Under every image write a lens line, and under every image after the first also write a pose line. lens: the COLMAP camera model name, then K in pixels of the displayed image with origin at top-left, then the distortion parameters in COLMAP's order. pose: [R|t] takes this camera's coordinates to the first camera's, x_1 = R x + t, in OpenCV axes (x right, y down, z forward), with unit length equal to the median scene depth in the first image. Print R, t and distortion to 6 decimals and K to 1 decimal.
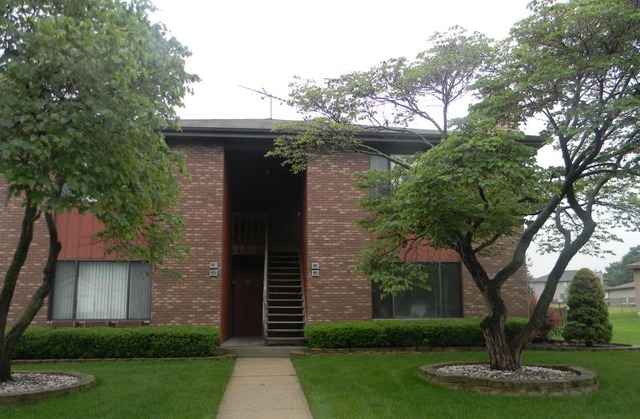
lens RADIAL K [[520.4, 0, 318.2], [0, 520.4, 234.5], [0, 0, 1]] dist [0.015686, -0.008384]
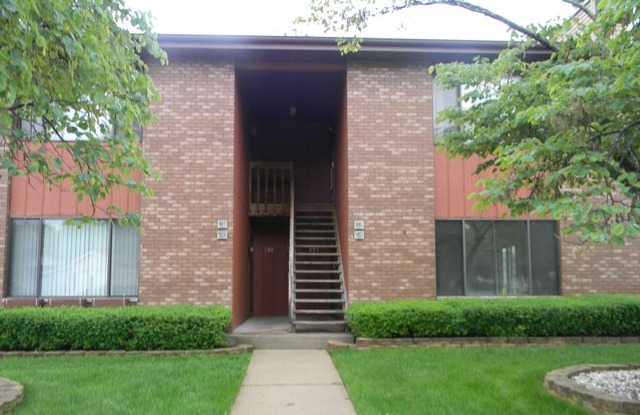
lens RADIAL K [[524.0, 0, 320.5], [0, 524.0, 233.4], [0, 0, 1]] dist [0.010990, 0.002821]
pose [[0.999119, -0.002830, -0.041883, -0.029313], [0.004703, 0.998990, 0.044680, 0.039053], [0.041714, -0.044837, 0.998123, 0.258623]]
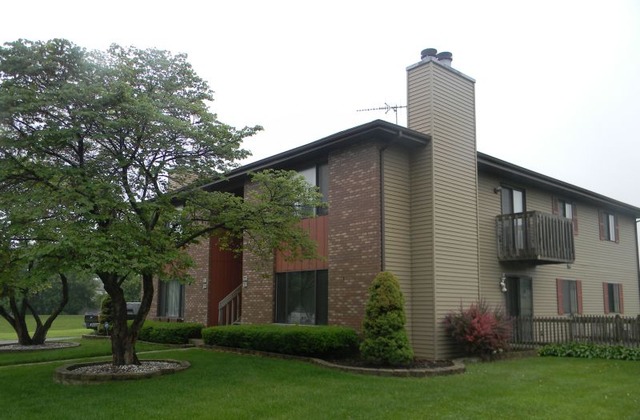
lens RADIAL K [[520.4, 0, 318.2], [0, 520.4, 235.0], [0, 0, 1]] dist [0.015686, -0.008384]
pose [[0.593022, -0.097882, -0.799215, 1.103298], [0.104084, 0.993574, -0.044455, 0.031719], [0.798431, -0.056823, 0.599399, 0.411726]]
